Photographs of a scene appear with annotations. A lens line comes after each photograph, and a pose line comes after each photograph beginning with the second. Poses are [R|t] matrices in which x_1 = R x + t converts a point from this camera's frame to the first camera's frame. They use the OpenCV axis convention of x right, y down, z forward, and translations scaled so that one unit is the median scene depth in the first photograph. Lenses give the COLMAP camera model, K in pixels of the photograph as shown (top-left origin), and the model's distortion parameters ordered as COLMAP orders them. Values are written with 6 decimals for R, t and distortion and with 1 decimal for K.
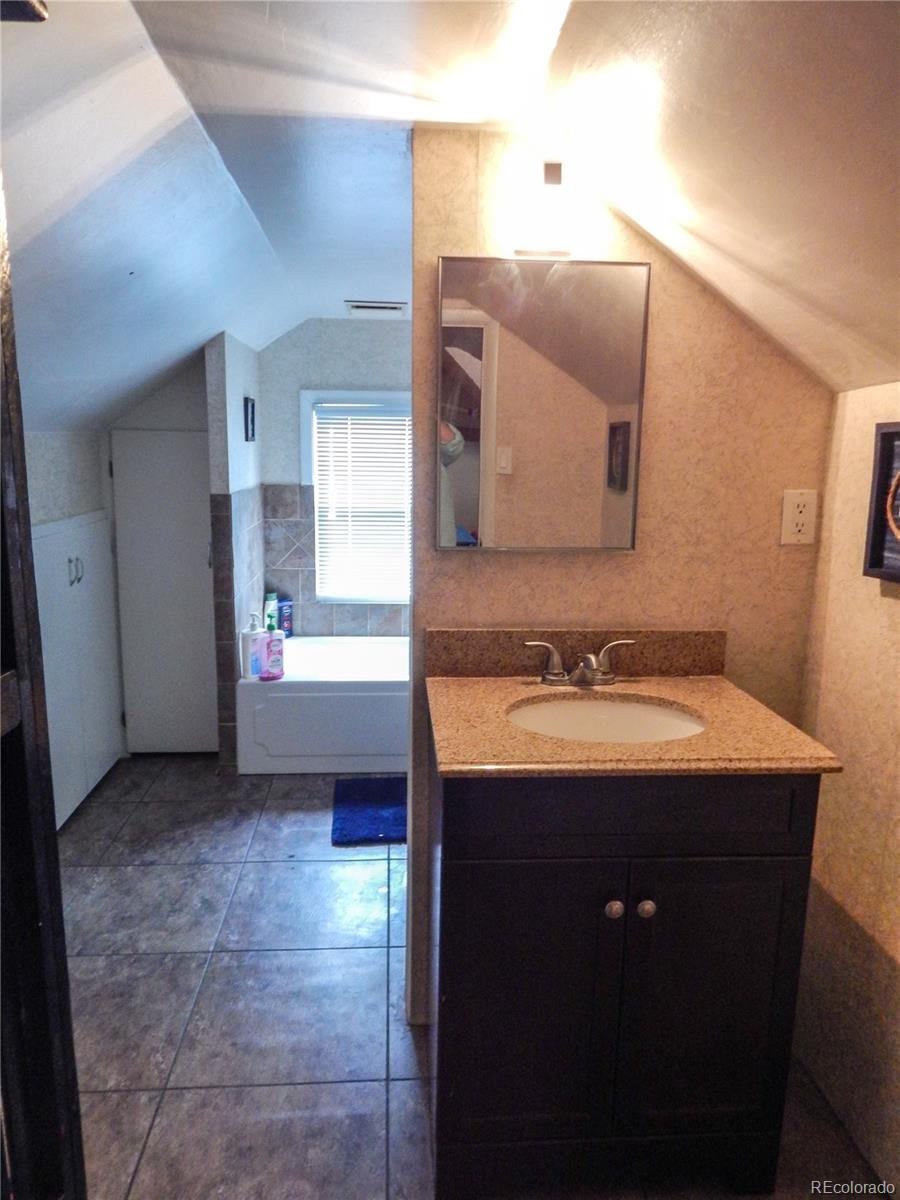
lens RADIAL K [[797.5, 0, 449.2], [0, 797.5, 598.4], [0, 0, 1]] dist [-0.005316, 0.002934]
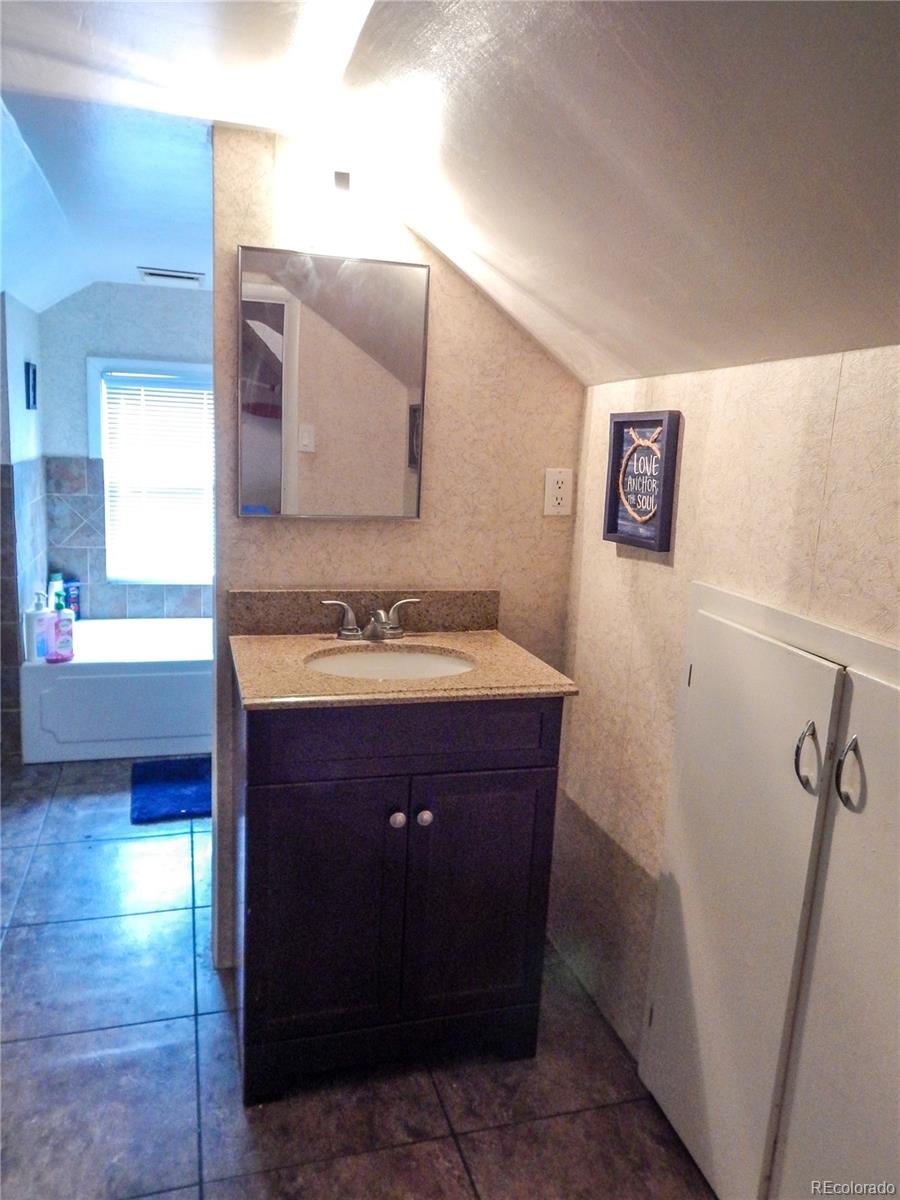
lens RADIAL K [[860.4, 0, 449.0], [0, 860.4, 596.2], [0, 0, 1]] dist [-0.009076, 0.000188]
pose [[0.974728, -0.008861, 0.223218, 0.001037], [0.007719, 0.999952, 0.005990, 0.040973], [-0.223260, -0.004116, 0.974750, -0.188540]]
